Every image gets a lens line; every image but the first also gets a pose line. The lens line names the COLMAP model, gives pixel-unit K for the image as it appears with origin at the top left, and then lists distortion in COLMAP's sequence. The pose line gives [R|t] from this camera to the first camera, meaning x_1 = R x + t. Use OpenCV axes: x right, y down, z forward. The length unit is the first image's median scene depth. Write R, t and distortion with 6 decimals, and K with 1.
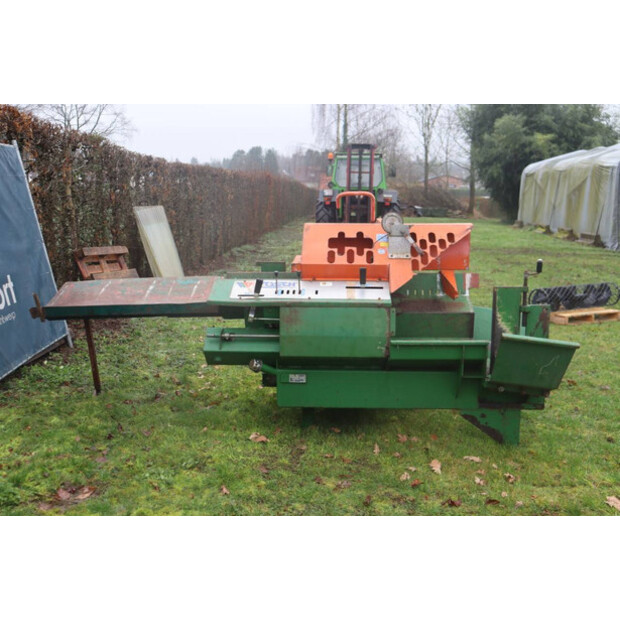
lens RADIAL K [[649.8, 0, 310.0], [0, 649.8, 310.0], [0, 0, 1]] dist [-0.048929, 0.004423]
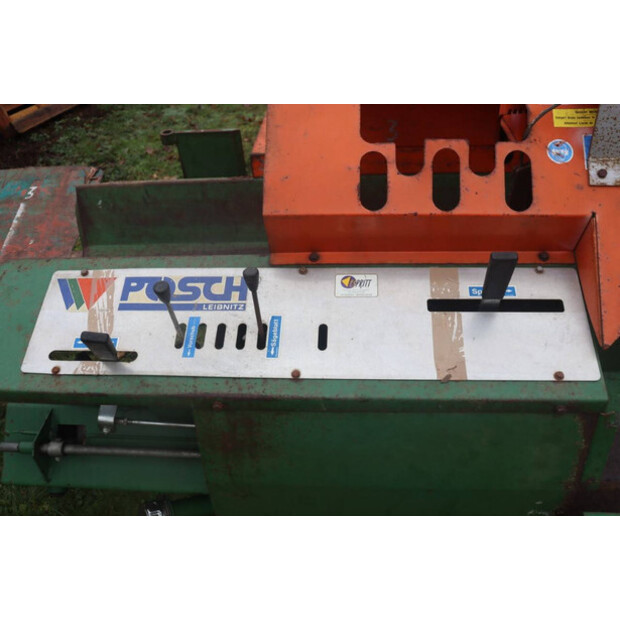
lens RADIAL K [[553.8, 0, 310.0], [0, 553.8, 310.0], [0, 0, 1]] dist [-0.058675, 0.001346]
pose [[0.998620, -0.028009, -0.044428, 0.015118], [0.044931, 0.893639, 0.446532, -0.138369], [0.027195, -0.447911, 0.893664, 0.773556]]
